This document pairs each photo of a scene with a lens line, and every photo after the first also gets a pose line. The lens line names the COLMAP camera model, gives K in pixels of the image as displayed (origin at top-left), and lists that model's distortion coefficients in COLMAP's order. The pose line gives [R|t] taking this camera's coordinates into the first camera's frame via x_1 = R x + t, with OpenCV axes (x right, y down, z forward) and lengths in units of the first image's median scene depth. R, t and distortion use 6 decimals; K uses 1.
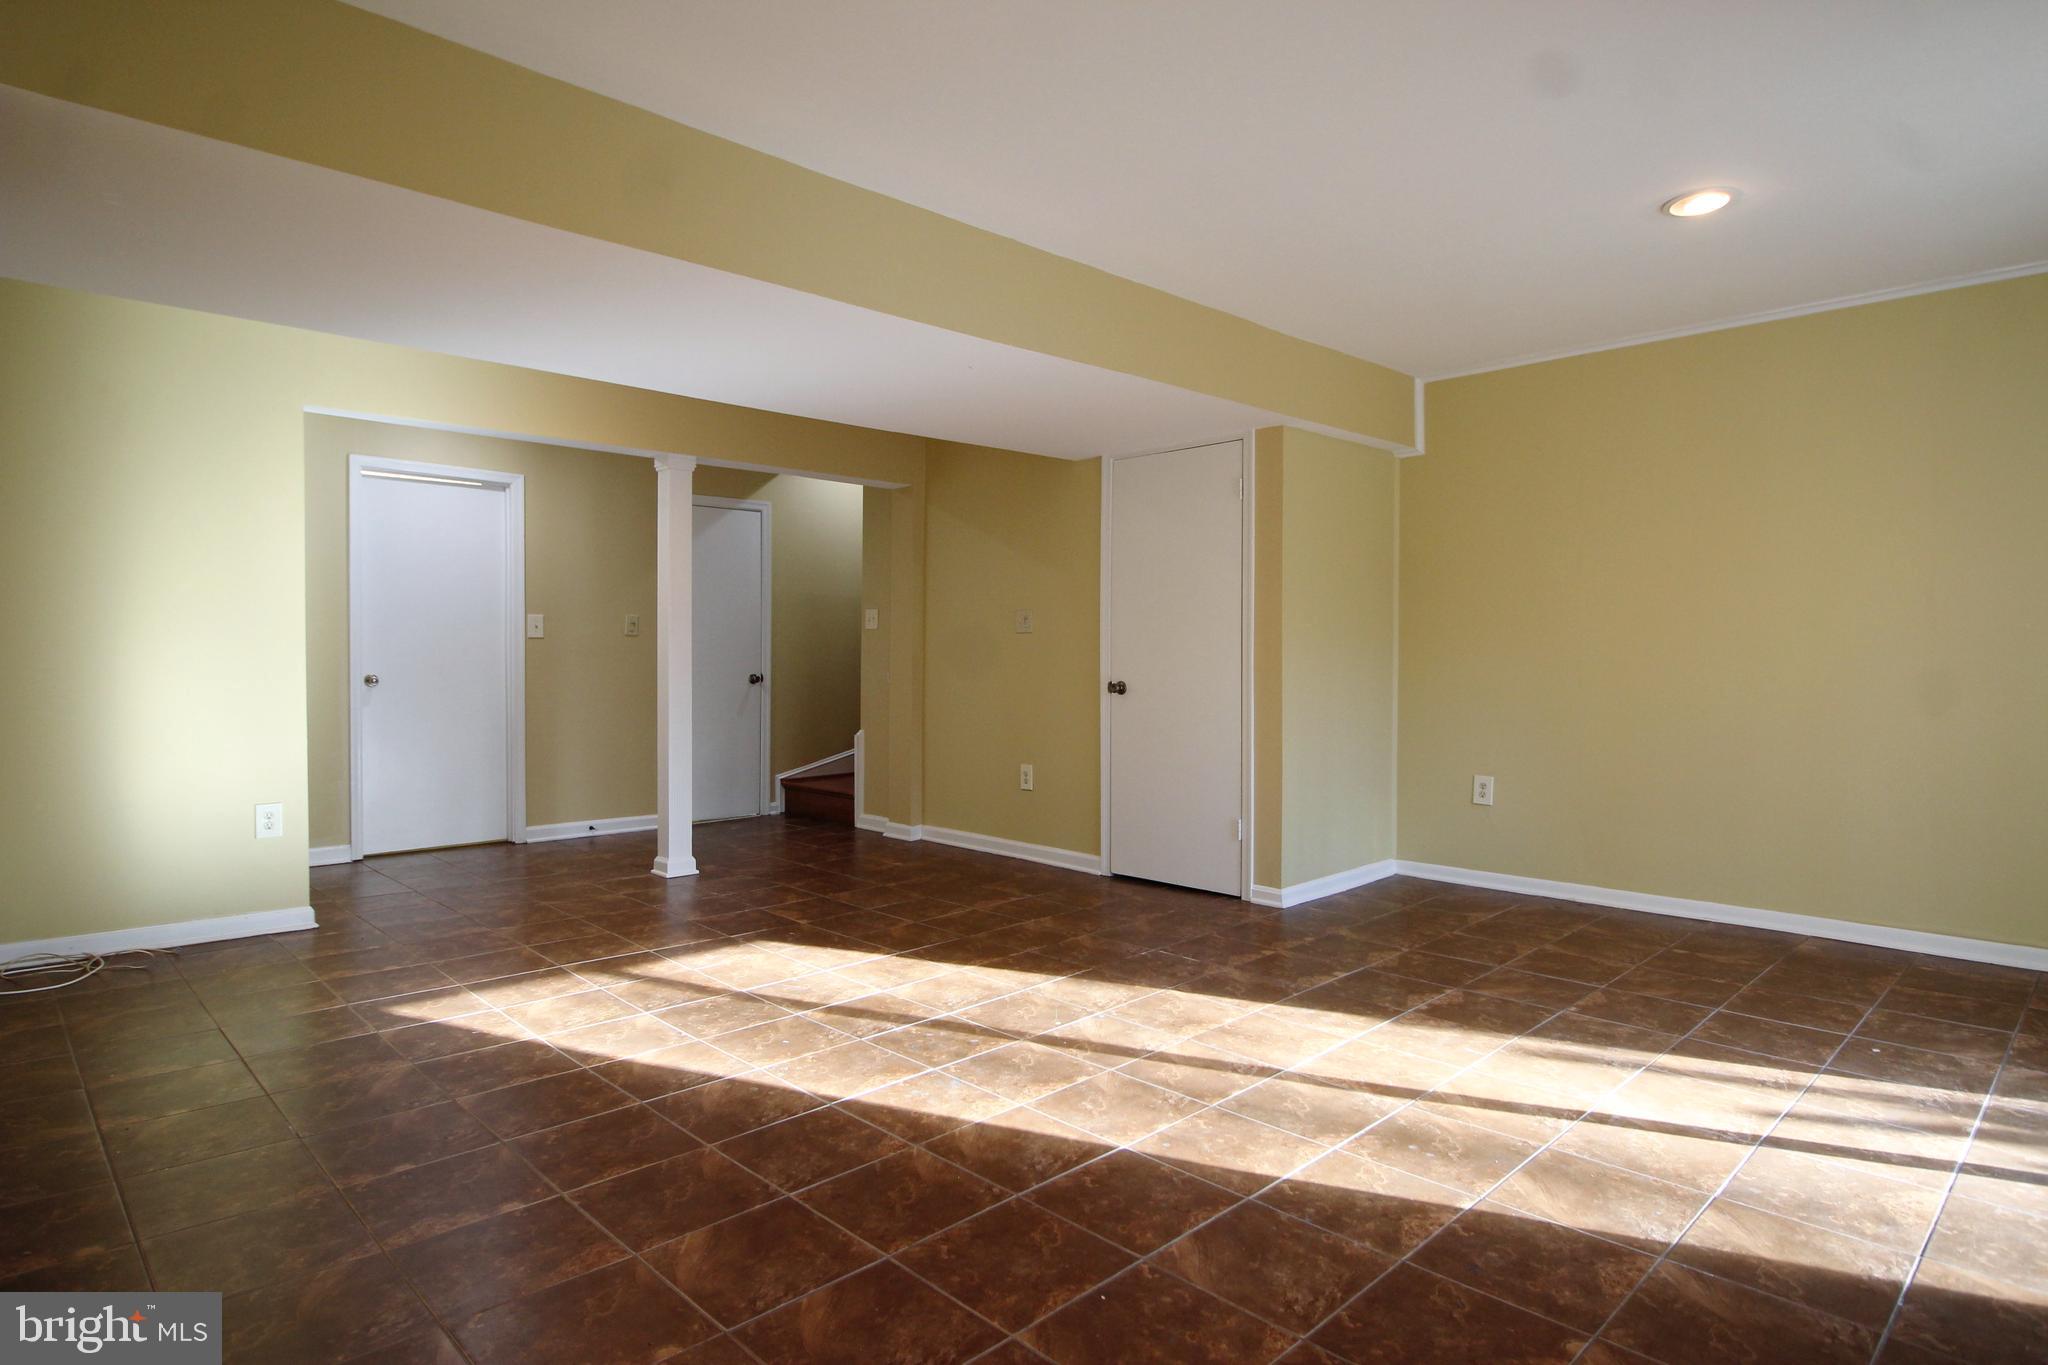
lens RADIAL K [[1107.0, 0, 1029.1], [0, 1107.0, 676.8], [0, 0, 1]] dist [0.003281, 0.000085]
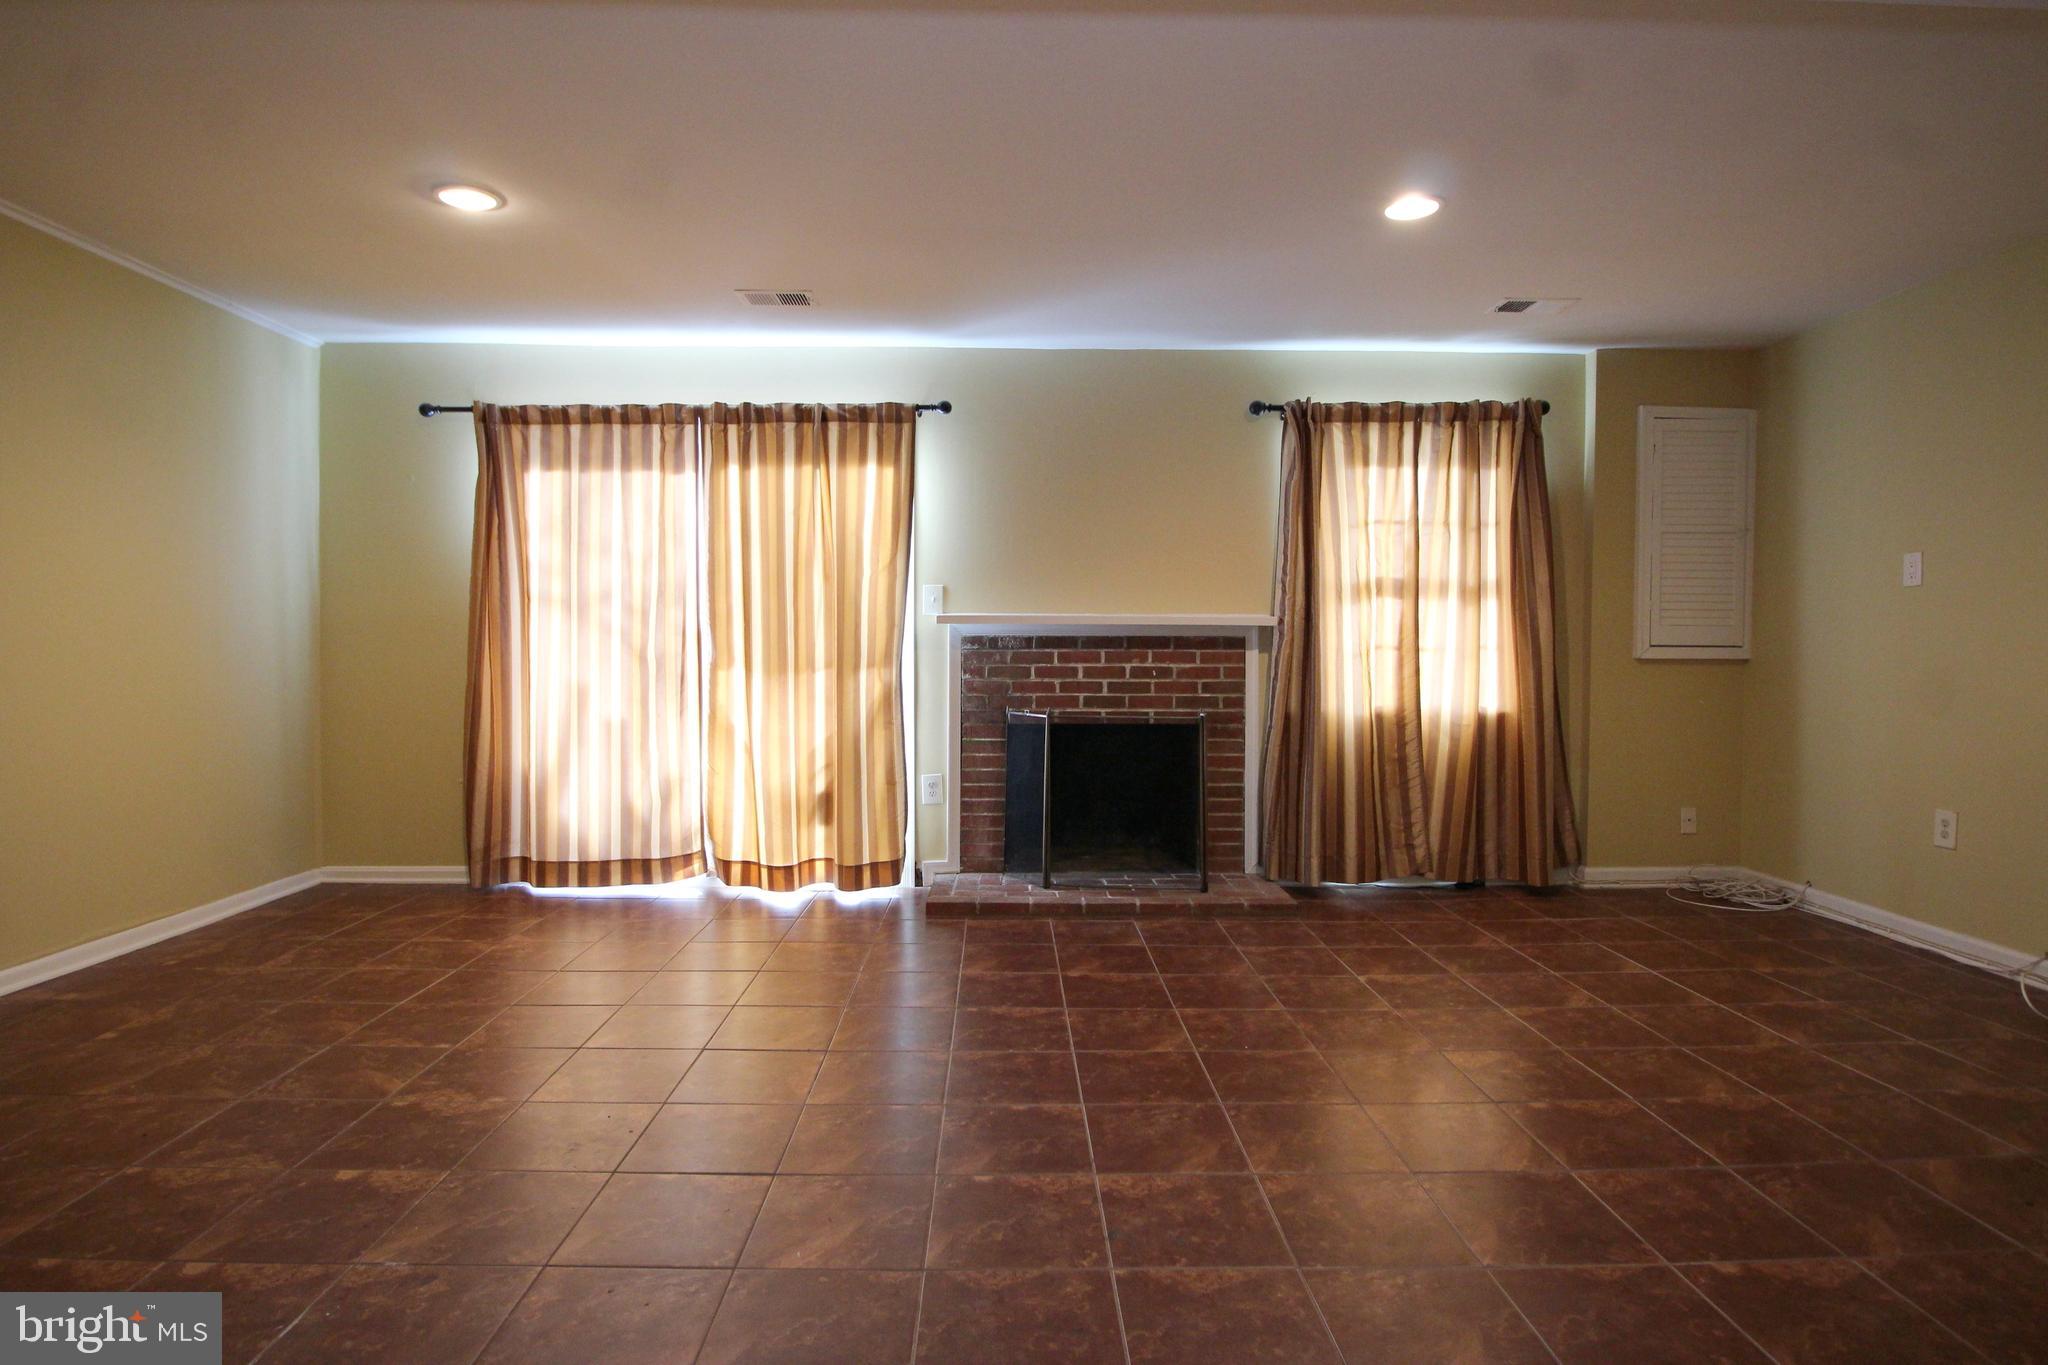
lens RADIAL K [[1107.0, 0, 1018.6], [0, 1107.0, 672.6], [0, 0, 1]] dist [0.003281, 0.000085]
pose [[-0.739174, -0.013122, 0.673386, -0.464623], [0.010566, 0.999461, 0.031075, -0.014751], [-0.673431, 0.030084, -0.738638, 1.469950]]
